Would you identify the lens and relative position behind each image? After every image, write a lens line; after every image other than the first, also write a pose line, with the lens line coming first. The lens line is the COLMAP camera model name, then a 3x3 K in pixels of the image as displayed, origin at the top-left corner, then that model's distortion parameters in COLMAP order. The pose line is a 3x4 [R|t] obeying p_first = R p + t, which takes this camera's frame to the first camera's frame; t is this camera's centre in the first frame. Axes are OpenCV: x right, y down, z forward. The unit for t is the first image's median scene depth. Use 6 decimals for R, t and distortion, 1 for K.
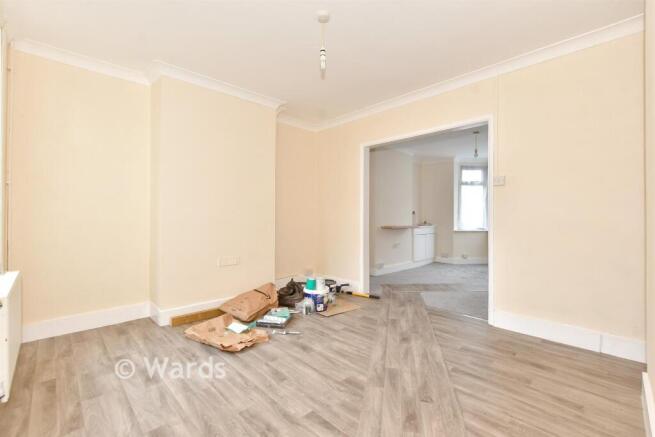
lens RADIAL K [[283.8, 0, 327.9], [0, 283.8, 220.2], [0, 0, 1]] dist [0.001888, 0.000304]
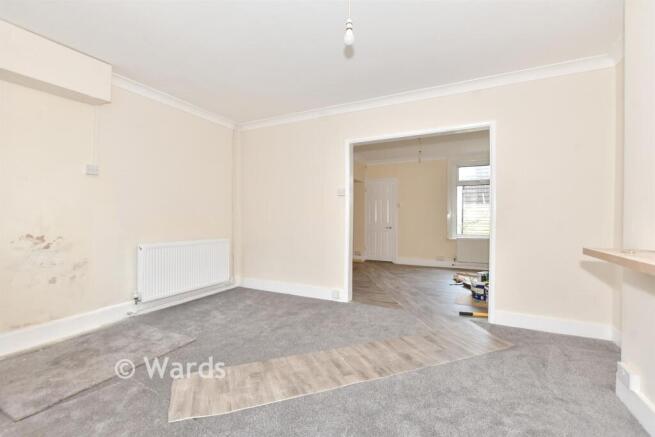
lens RADIAL K [[283.8, 0, 328.5], [0, 283.8, 216.7], [0, 0, 1]] dist [0.001888, 0.000304]
pose [[0.942962, 0.022719, 0.332123, -0.326464], [-0.007750, 0.998896, -0.046325, 0.037093], [-0.332809, 0.041108, 0.942098, 0.200458]]
